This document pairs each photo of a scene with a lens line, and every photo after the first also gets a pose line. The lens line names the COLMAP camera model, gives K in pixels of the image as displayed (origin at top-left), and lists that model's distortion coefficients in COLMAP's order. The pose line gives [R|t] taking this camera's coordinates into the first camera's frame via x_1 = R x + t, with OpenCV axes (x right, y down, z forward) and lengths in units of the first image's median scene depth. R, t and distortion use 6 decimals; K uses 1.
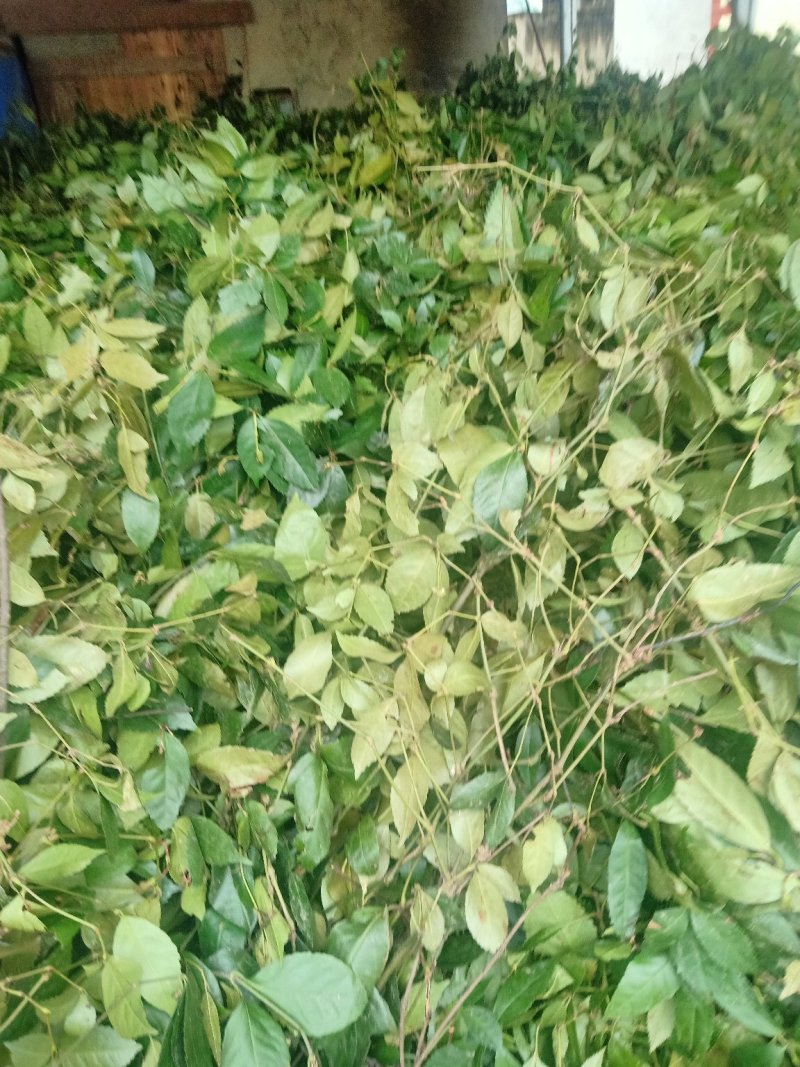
lens RADIAL K [[884.3, 0, 421.6], [0, 884.3, 543.4], [0, 0, 1]] dist [0.049706, -0.066358]
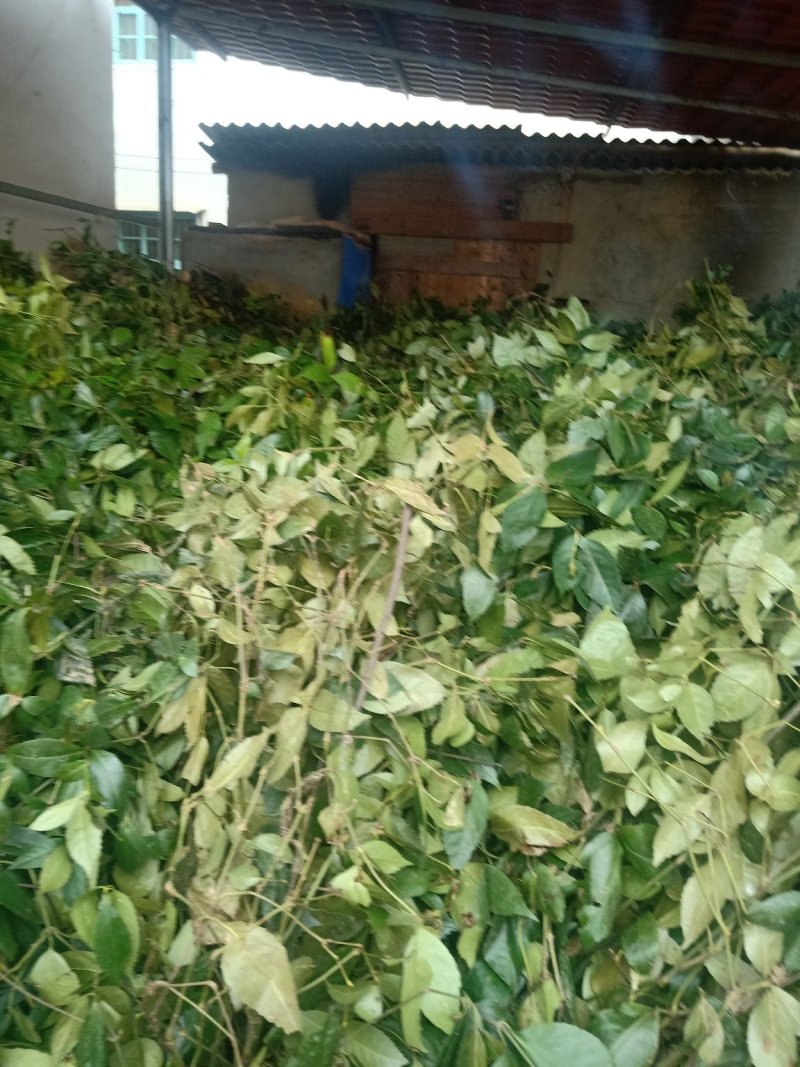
lens RADIAL K [[884.3, 0, 375.2], [0, 884.3, 548.7], [0, 0, 1]] dist [0.049706, -0.066358]
pose [[0.945149, 0.183405, -0.270289, -0.122689], [-0.236800, 0.954695, -0.180233, 0.129914], [0.224988, 0.234351, 0.945759, -0.090544]]
